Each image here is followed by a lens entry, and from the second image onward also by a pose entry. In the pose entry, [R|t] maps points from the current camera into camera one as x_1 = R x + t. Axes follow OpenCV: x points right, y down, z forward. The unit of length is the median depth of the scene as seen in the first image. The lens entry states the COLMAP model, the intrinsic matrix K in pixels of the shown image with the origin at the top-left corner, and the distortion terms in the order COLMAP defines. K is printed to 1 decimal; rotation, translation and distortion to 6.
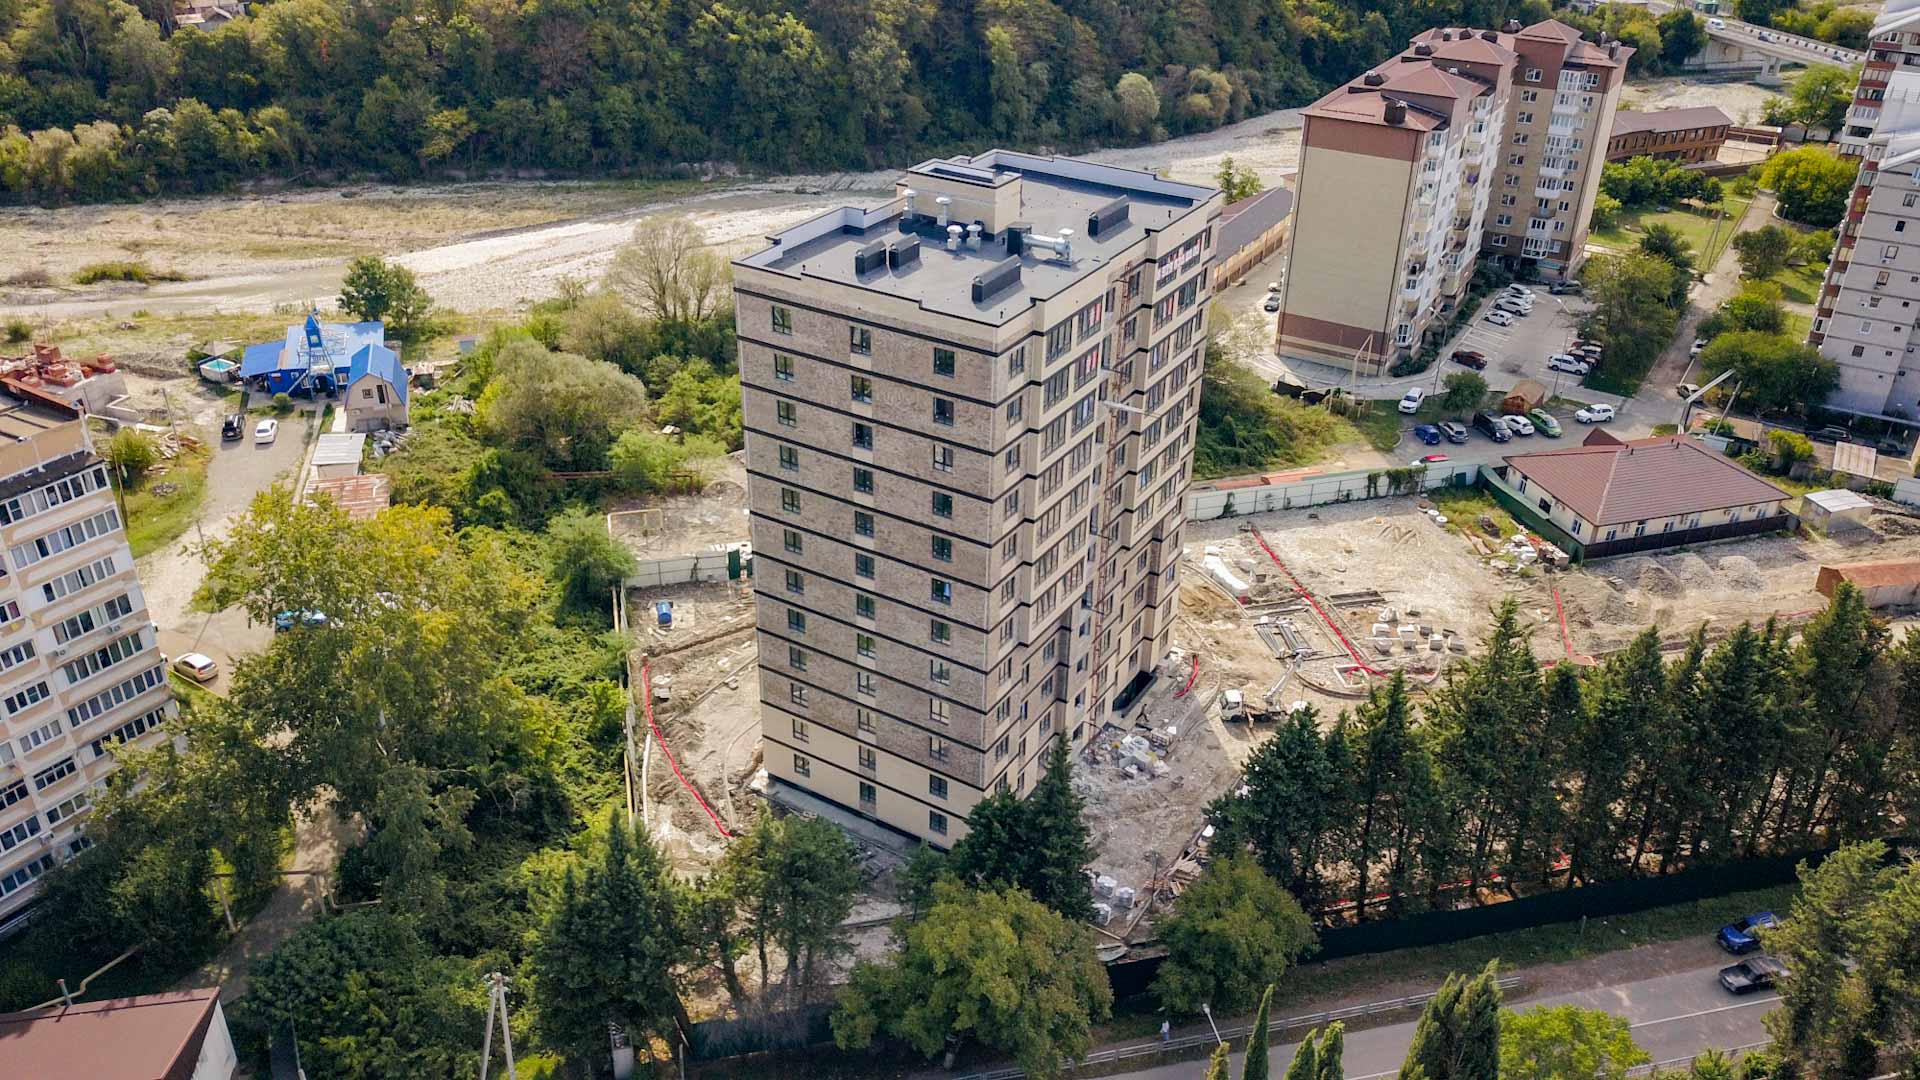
lens RADIAL K [[1469.6, 0, 969.3], [0, 1469.6, 539.9], [0, 0, 1]] dist [0.012474, 0.002589]
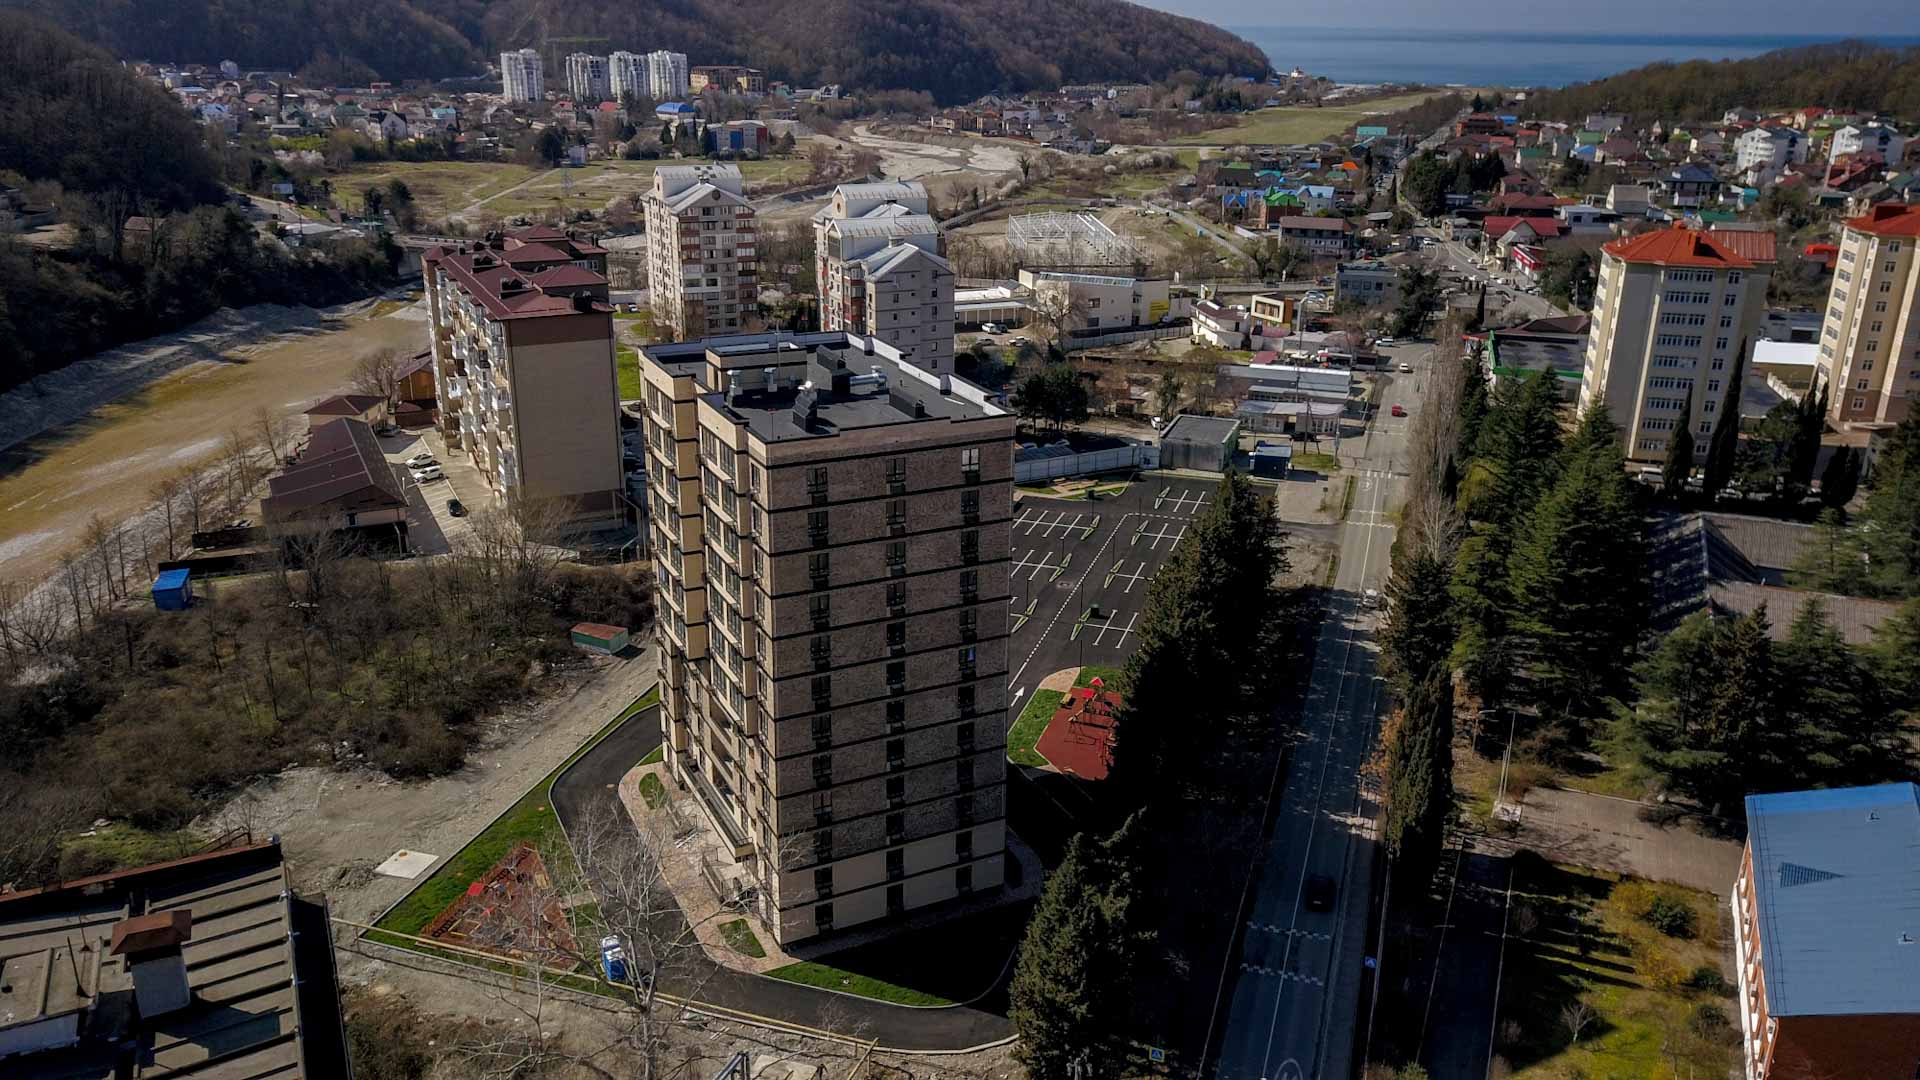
lens RADIAL K [[1476.6, 0, 966.0], [0, 1476.6, 528.9], [0, 0, 1]] dist [0.017657, -0.013728]
pose [[0.533235, -0.288014, 0.795430, -0.513740], [0.411381, 0.909881, 0.053676, -0.068285], [-0.739206, 0.298603, 0.603664, 0.136326]]
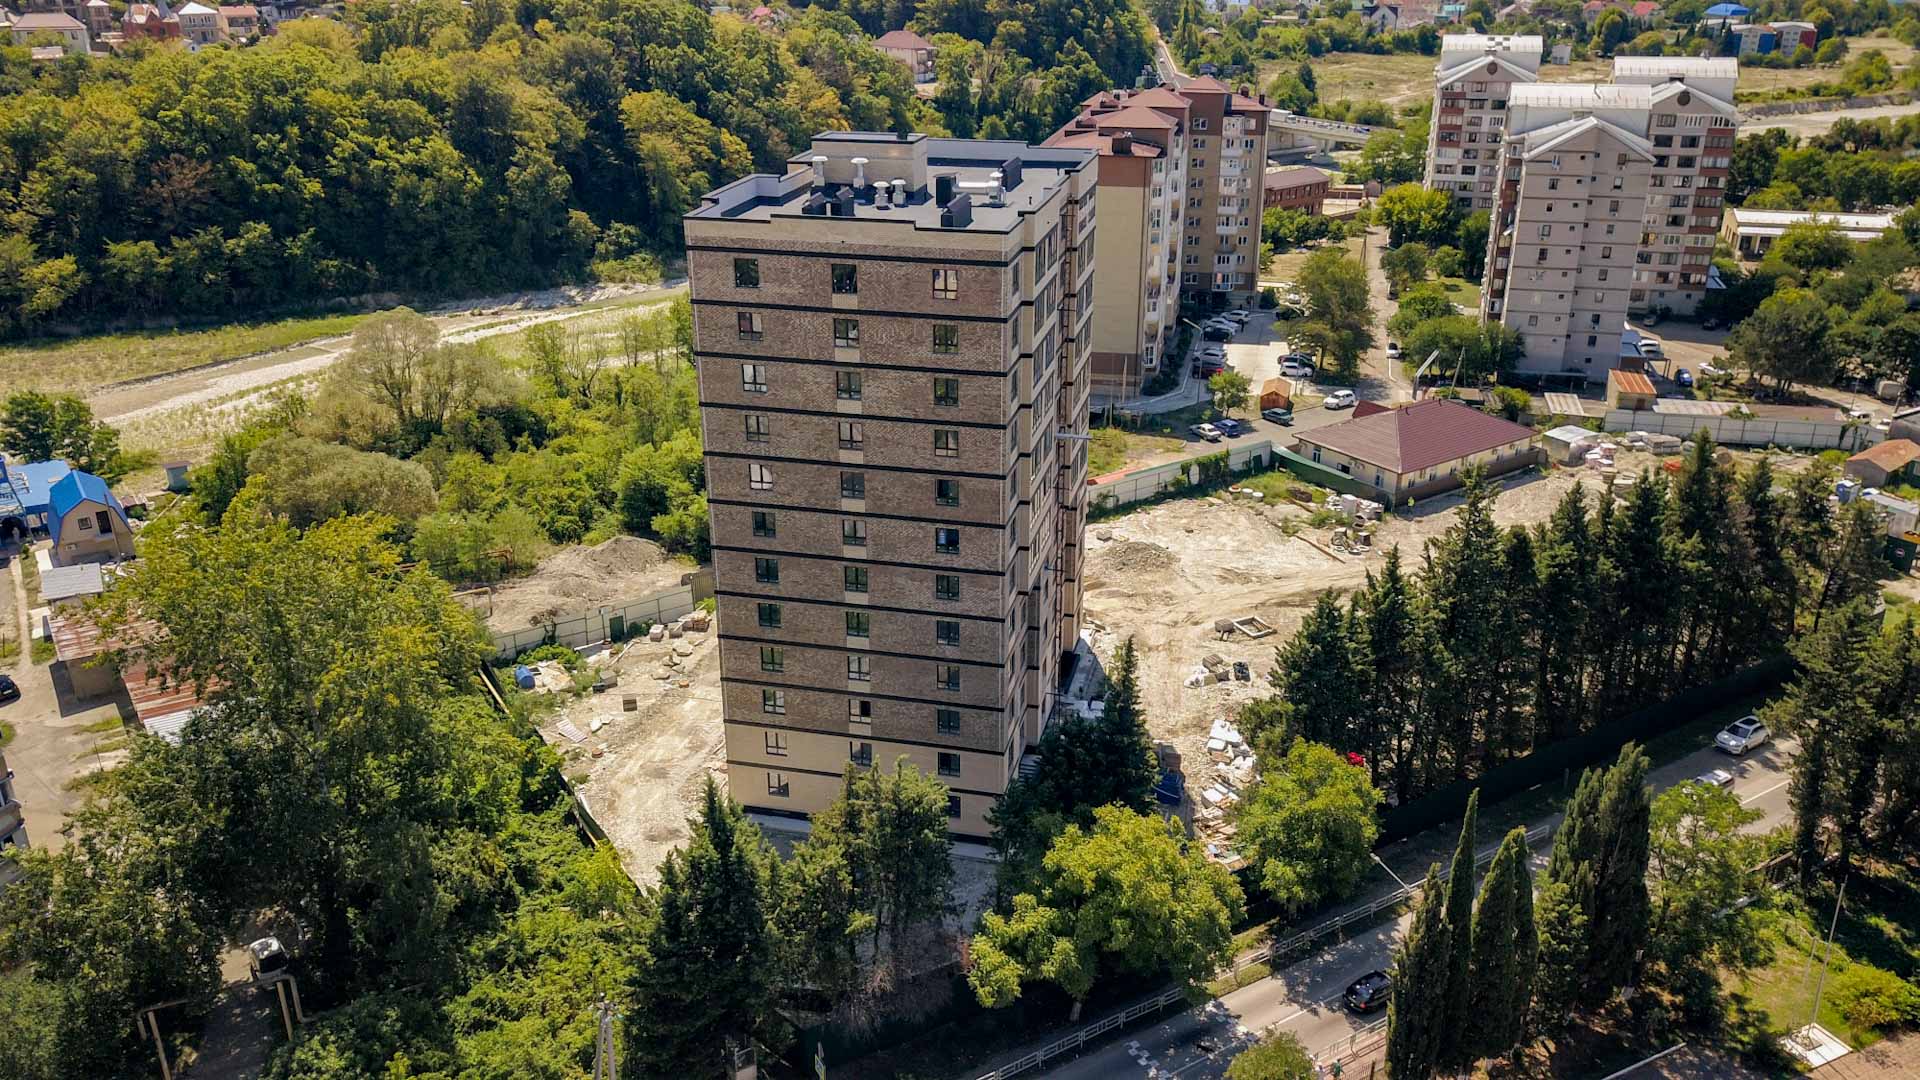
lens RADIAL K [[1483.9, 0, 968.6], [0, 1483.9, 541.6], [0, 0, 1]] dist [0.000713, 0.010807]
pose [[0.951470, -0.137519, 0.275306, -0.147851], [0.167850, 0.981722, -0.089714, 0.068041], [-0.257937, 0.131571, 0.957161, 0.042898]]
